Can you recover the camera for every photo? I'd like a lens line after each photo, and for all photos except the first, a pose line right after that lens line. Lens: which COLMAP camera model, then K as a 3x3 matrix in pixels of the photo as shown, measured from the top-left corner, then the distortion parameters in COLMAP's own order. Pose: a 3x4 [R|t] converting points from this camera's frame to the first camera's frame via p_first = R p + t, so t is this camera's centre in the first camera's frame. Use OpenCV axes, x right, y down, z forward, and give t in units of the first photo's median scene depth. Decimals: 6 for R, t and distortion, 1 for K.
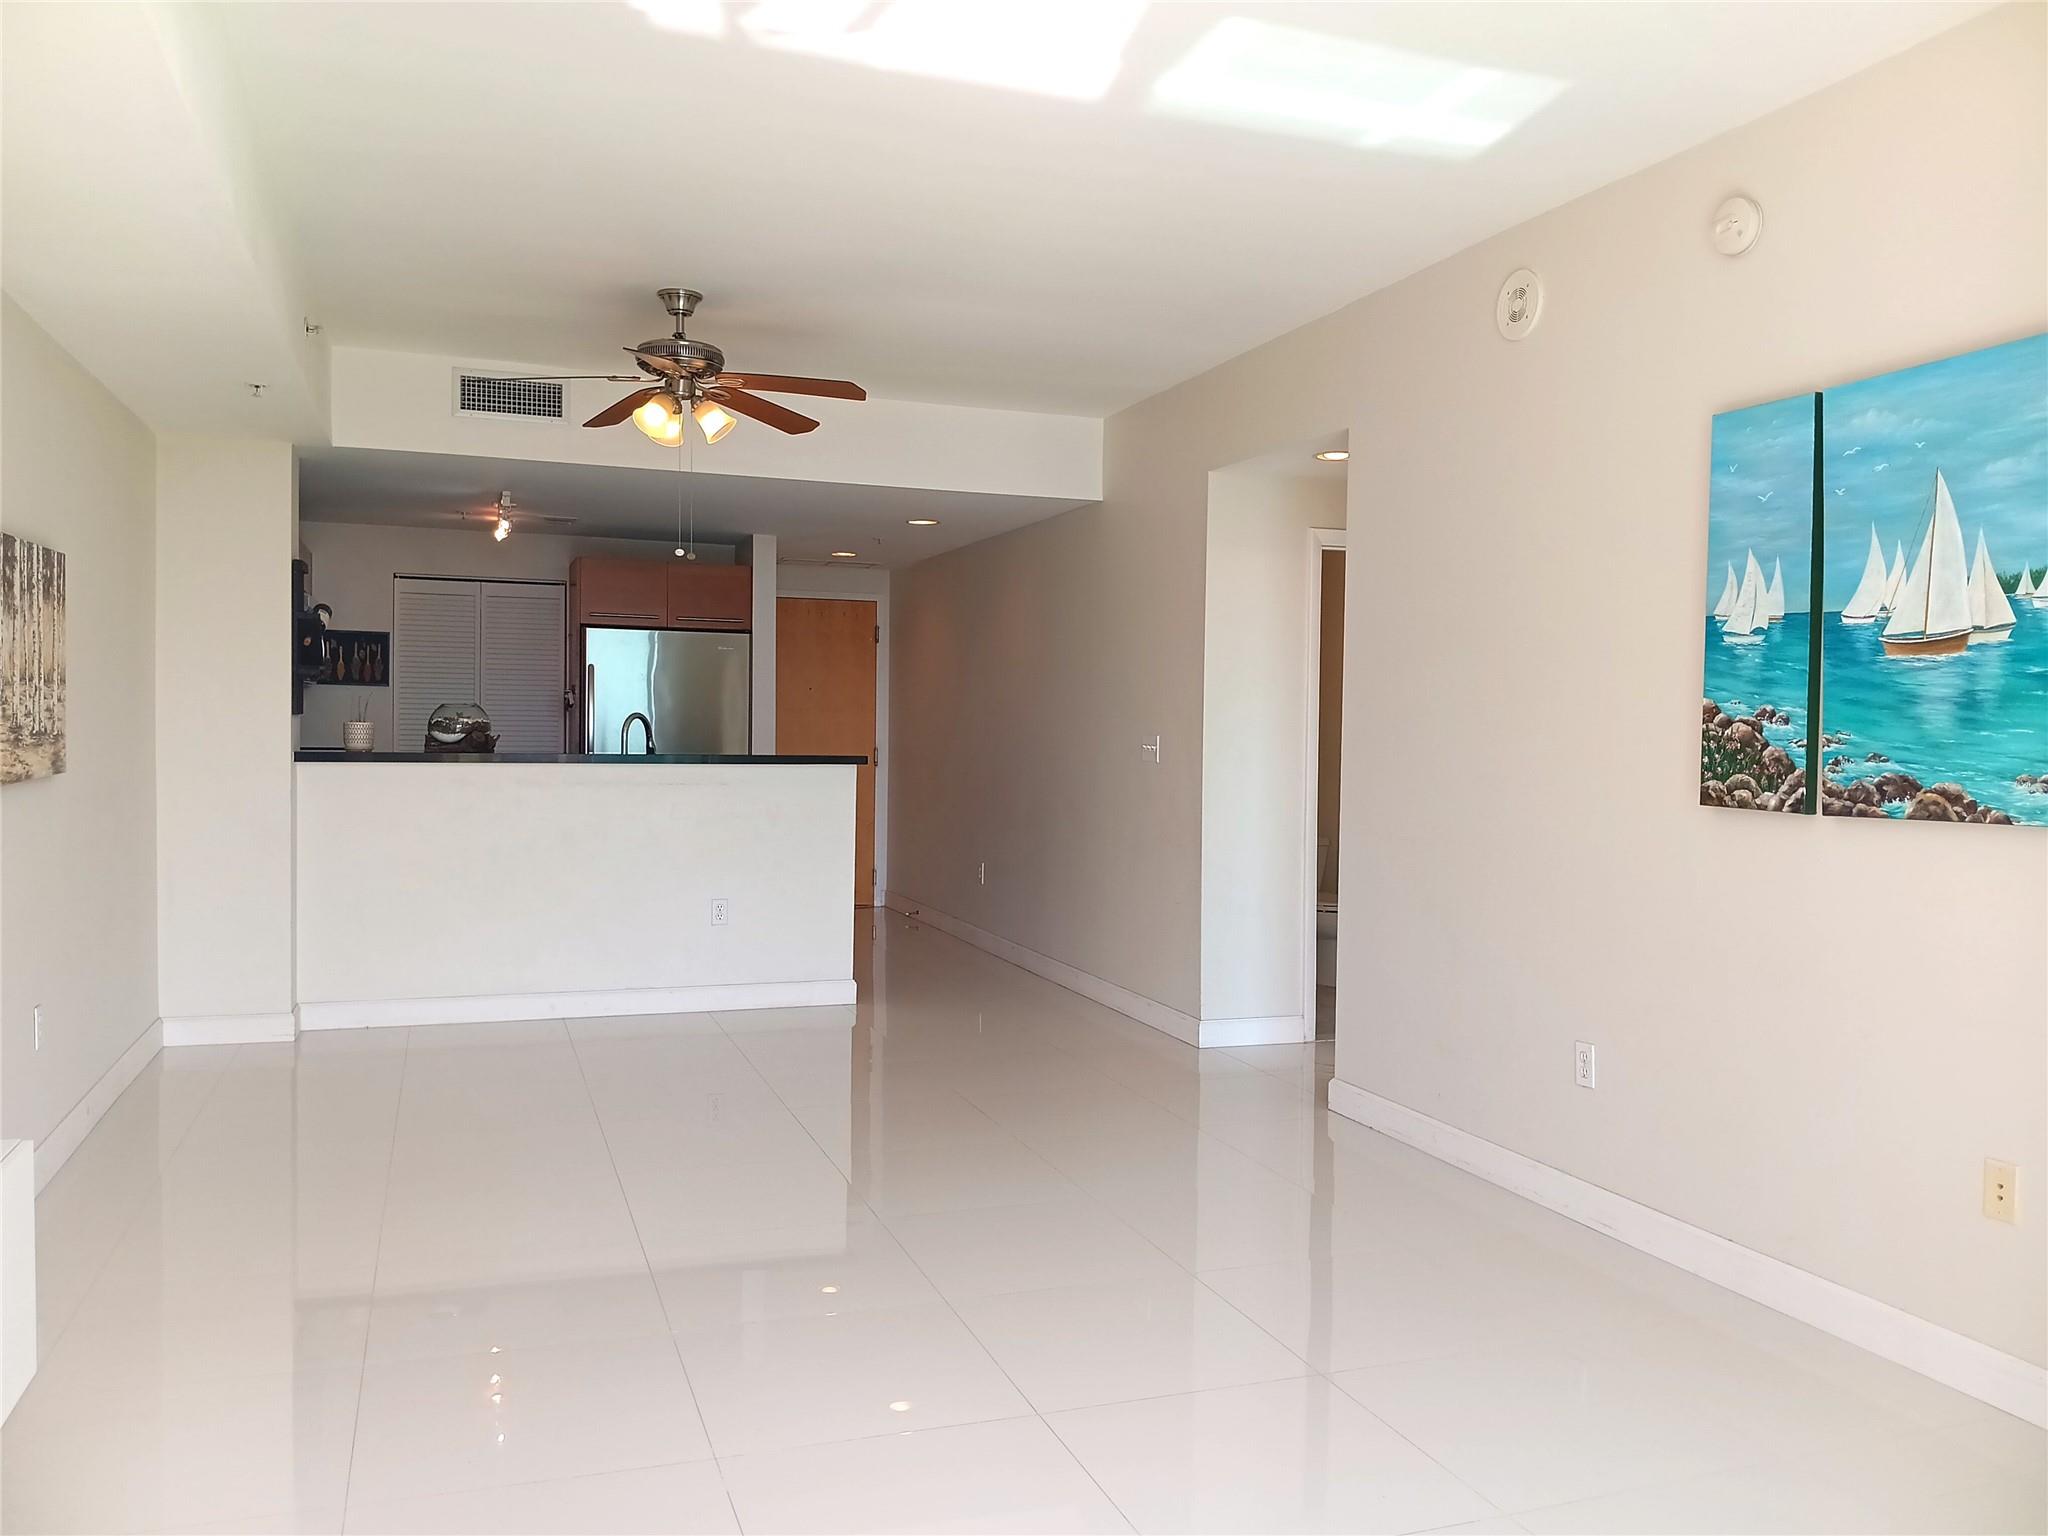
lens RADIAL K [[1584.9, 0, 1024.0], [0, 1584.9, 768.0], [0, 0, 1]] dist [0.075426, -0.149952]
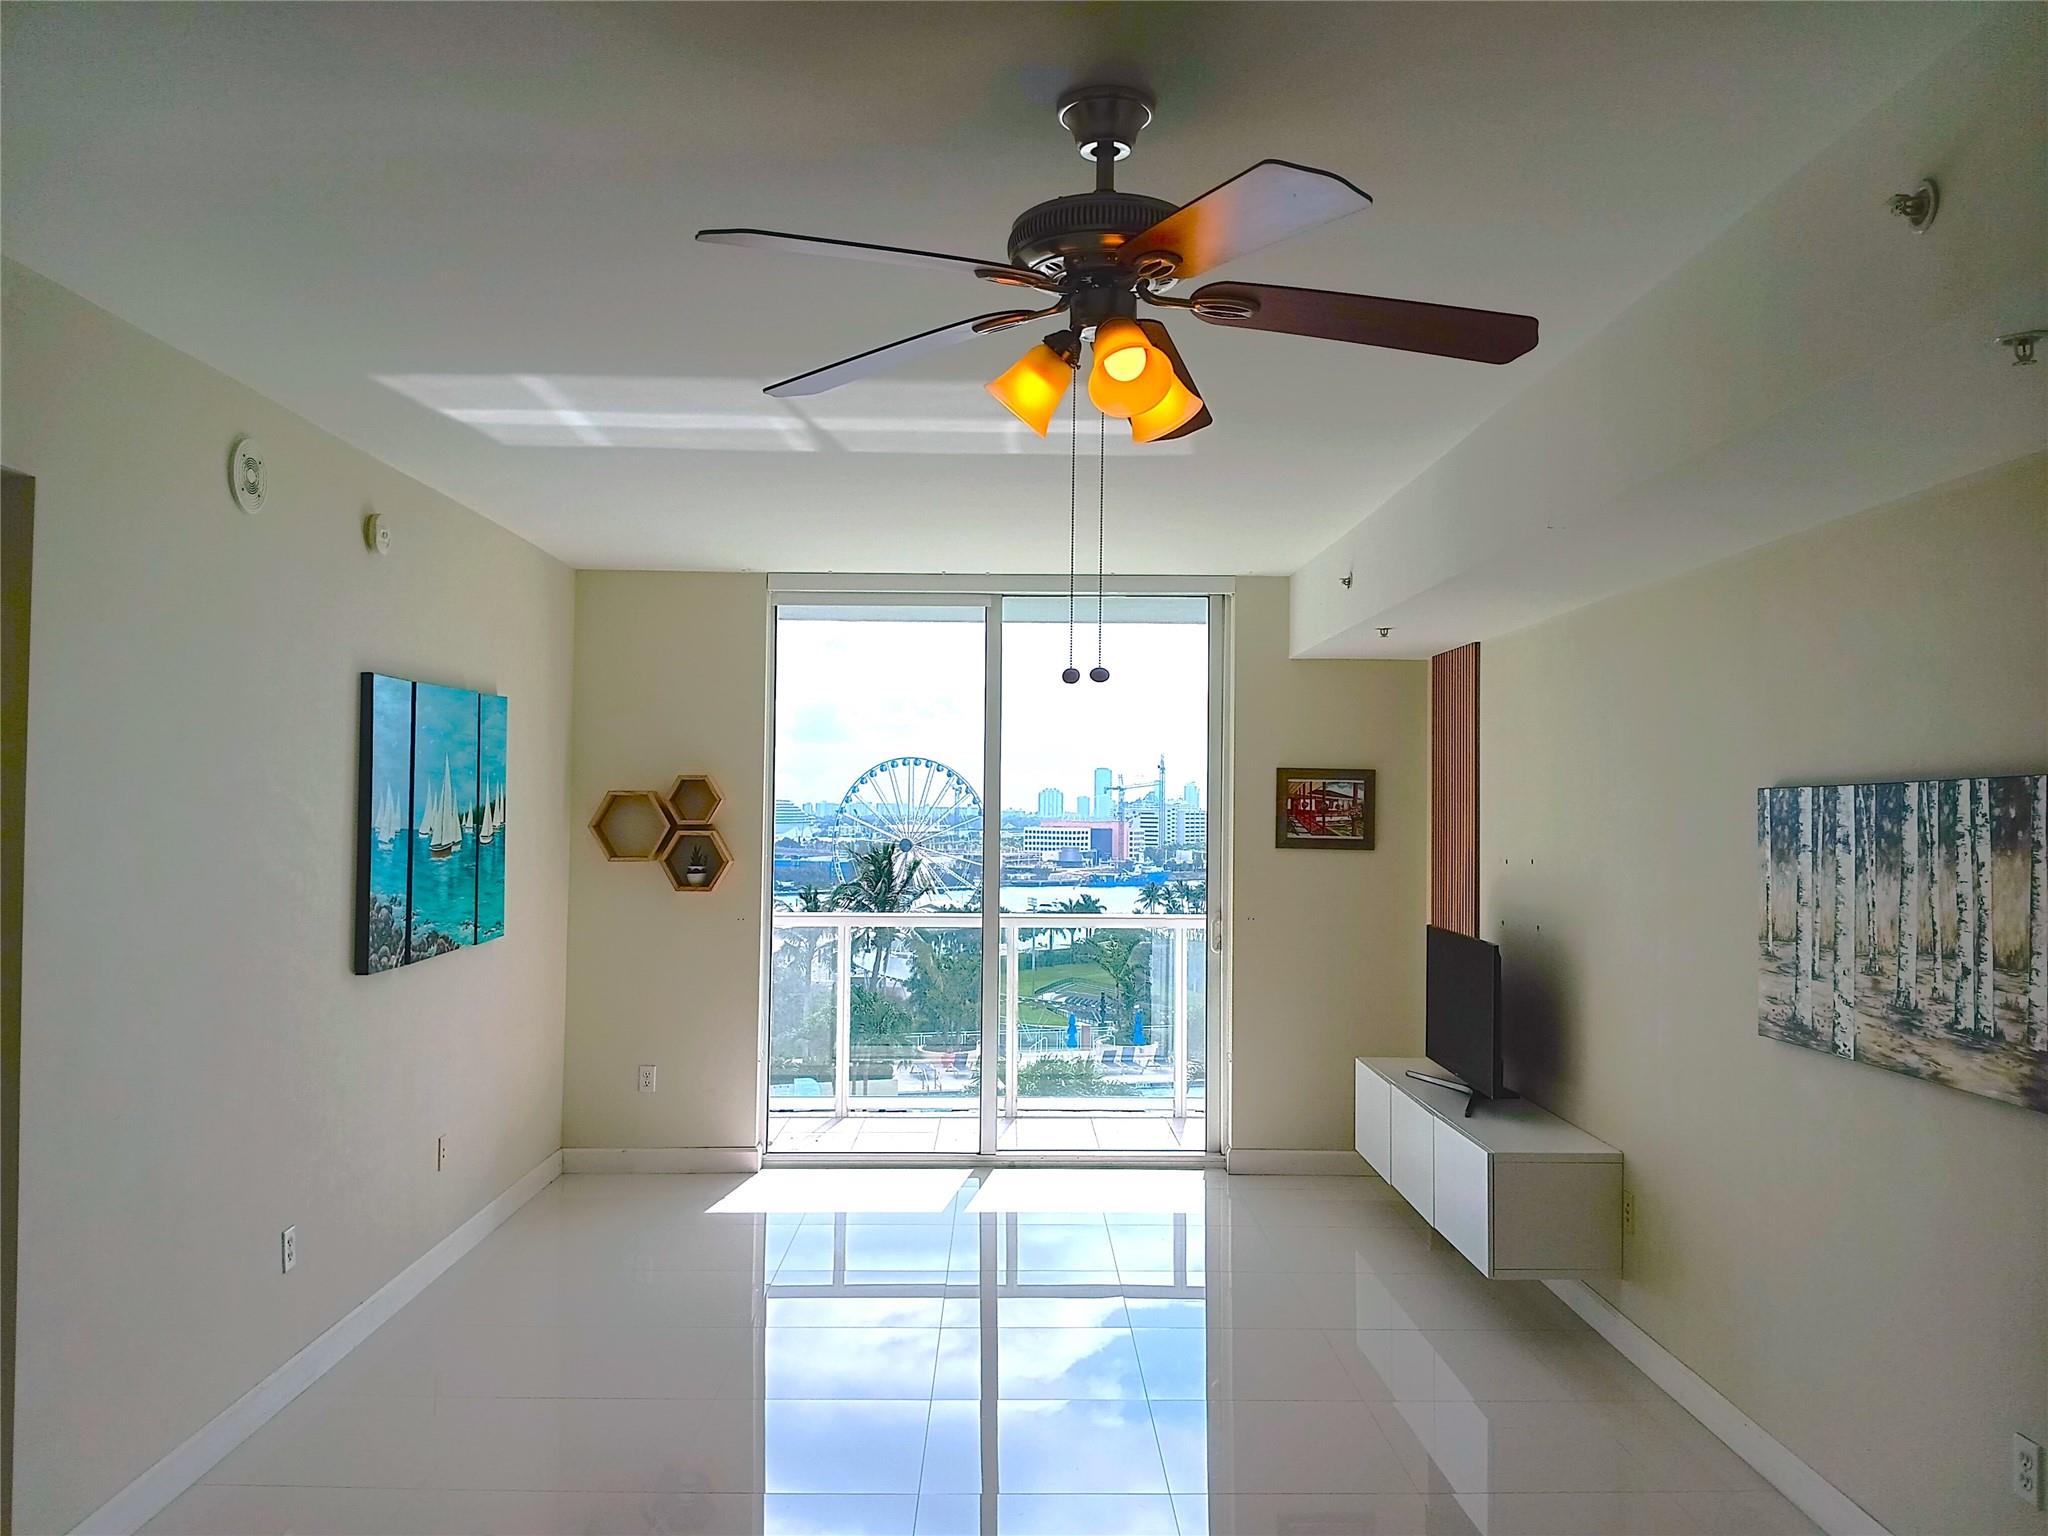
lens RADIAL K [[1584.9, 0, 1024.0], [0, 1584.9, 768.0], [0, 0, 1]] dist [0.075426, -0.149952]
pose [[-0.945314, -0.015098, 0.325811, -0.527271], [-0.012109, 0.999864, 0.011200, -0.176781], [-0.325936, 0.006642, -0.945369, 2.205621]]
